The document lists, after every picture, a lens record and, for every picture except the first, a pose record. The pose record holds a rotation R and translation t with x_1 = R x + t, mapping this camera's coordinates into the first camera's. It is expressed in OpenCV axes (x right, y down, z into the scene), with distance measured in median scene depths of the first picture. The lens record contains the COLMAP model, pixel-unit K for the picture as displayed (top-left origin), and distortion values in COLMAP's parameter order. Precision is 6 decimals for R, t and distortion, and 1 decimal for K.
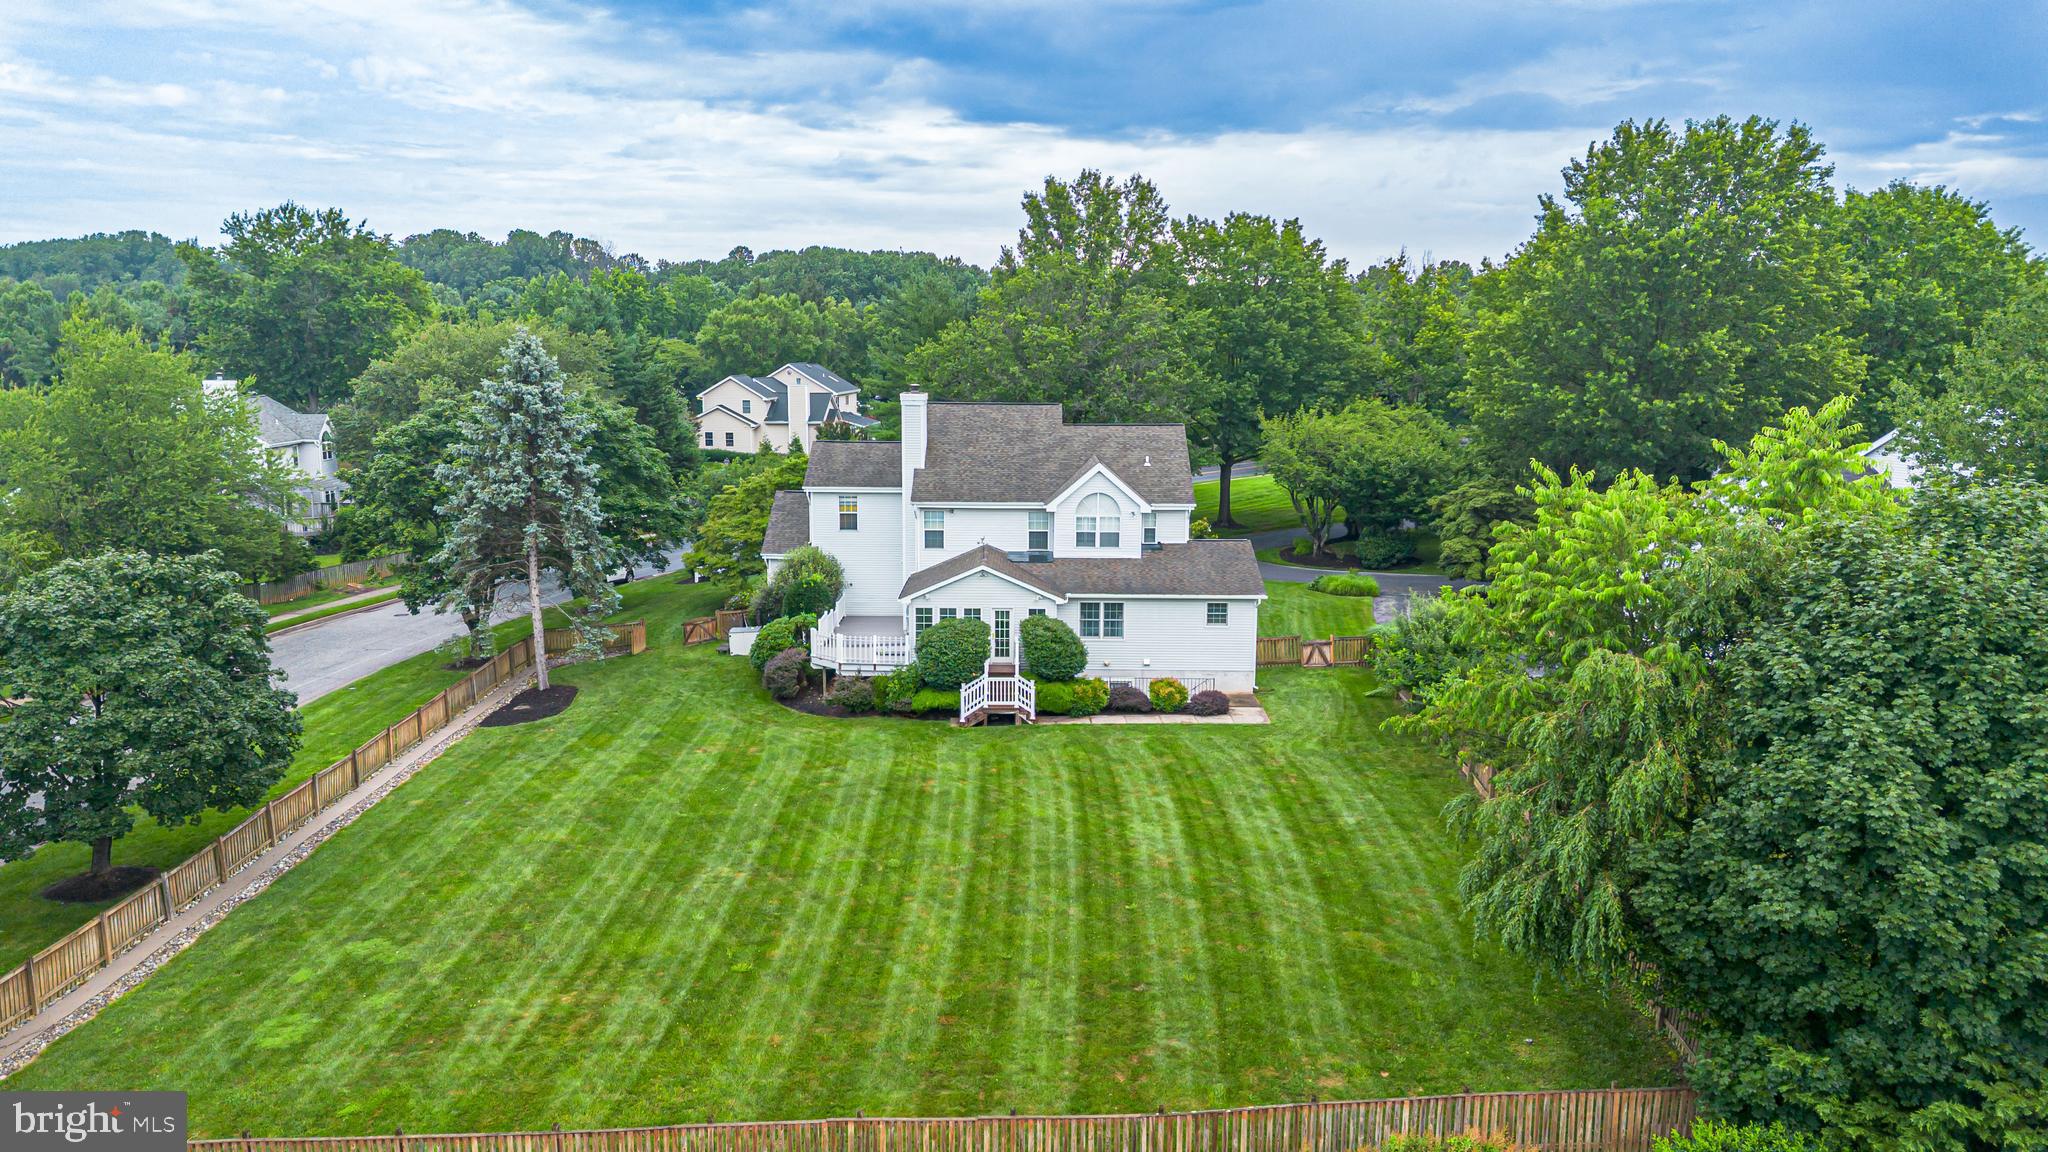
lens RADIAL K [[1430.2, 0, 1018.2], [0, 1430.2, 580.5], [0, 0, 1]] dist [0.063386, -0.001090]
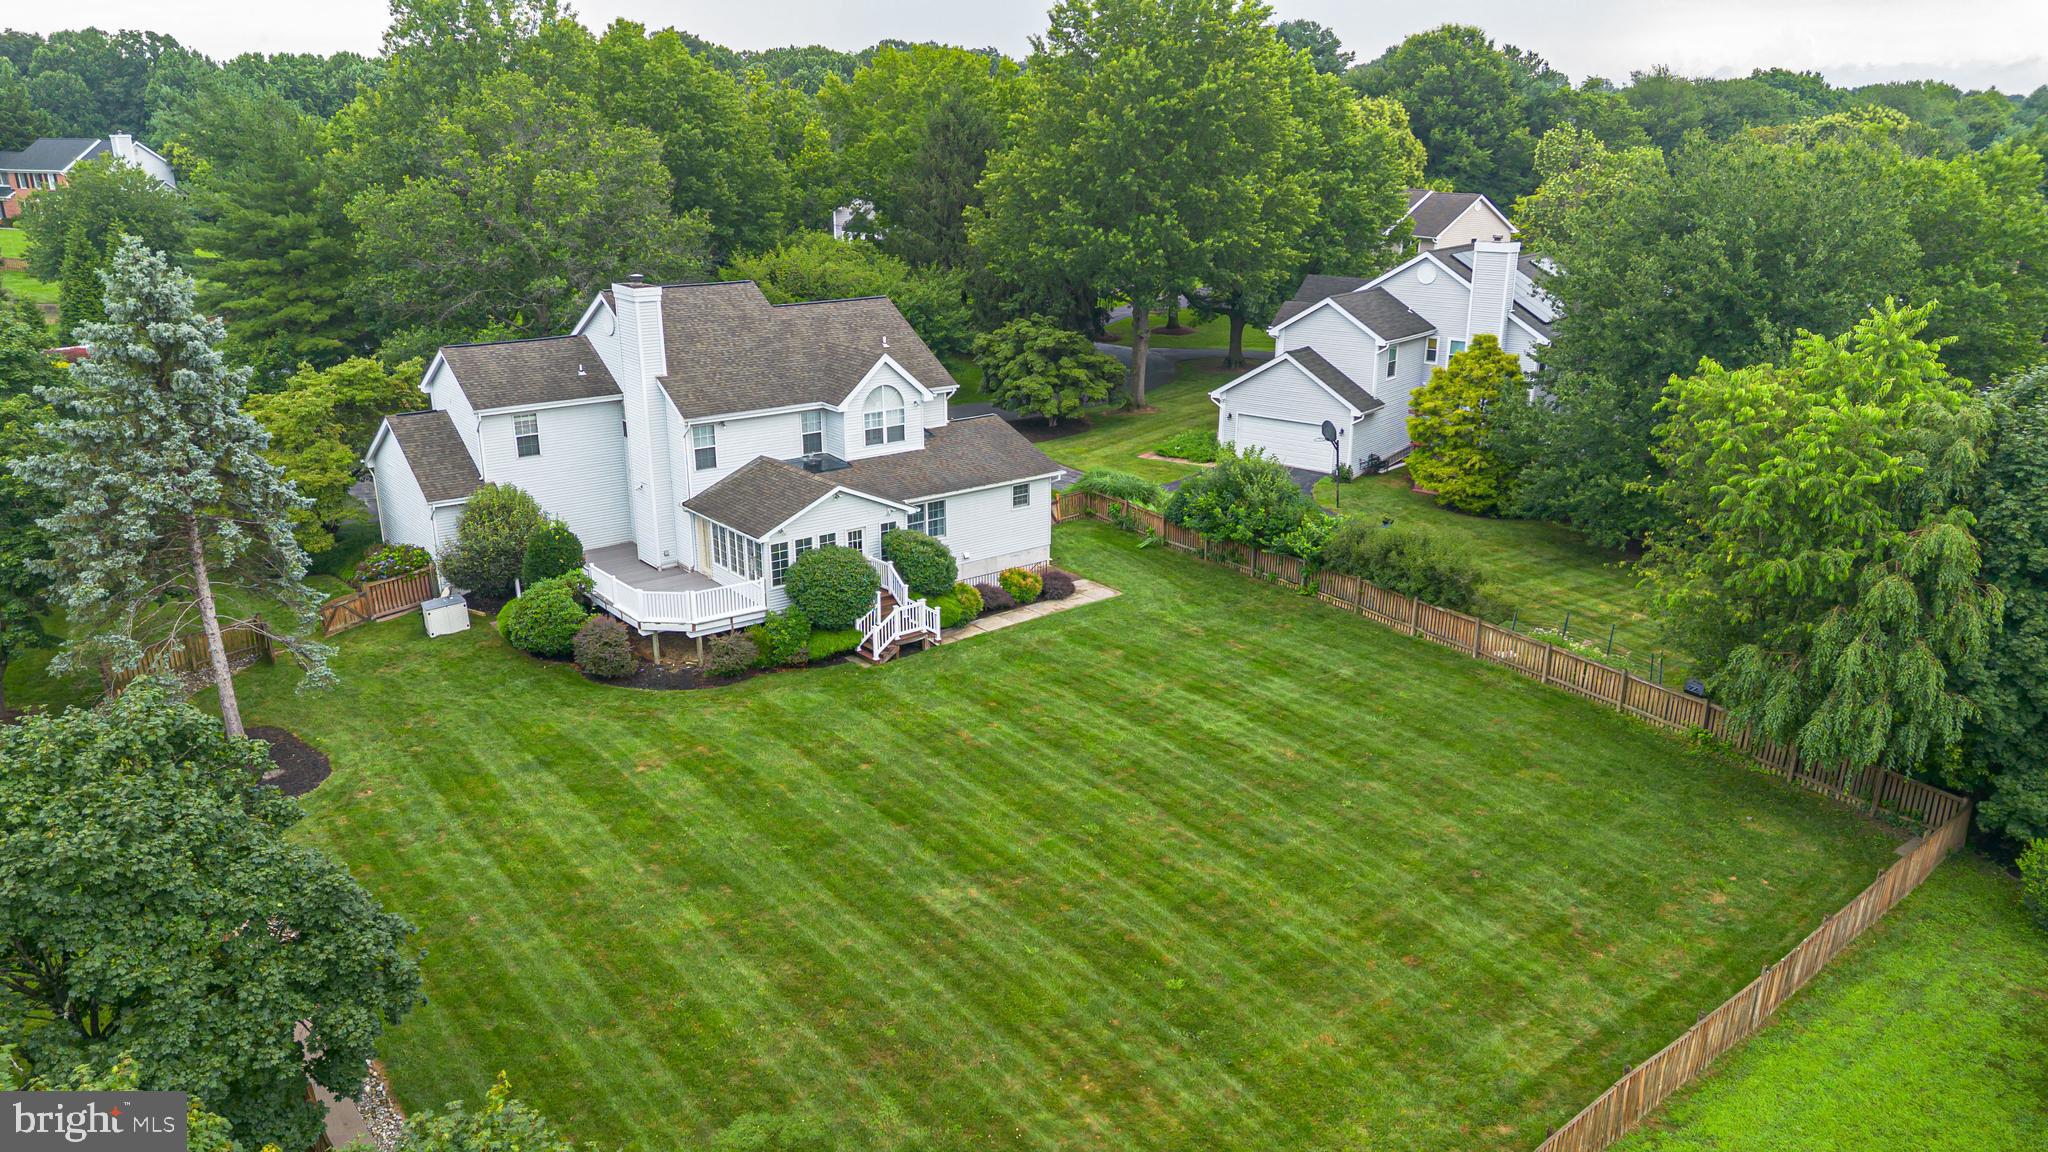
lens RADIAL K [[1406.2, 0, 1023.7], [0, 1406.2, 623.1], [0, 0, 1]] dist [0.050196, -0.000333]
pose [[0.784034, -0.214133, 0.582613, -0.455822], [0.103795, 0.970623, 0.217064, -0.104195], [-0.611978, -0.109714, 0.783228, 0.214976]]
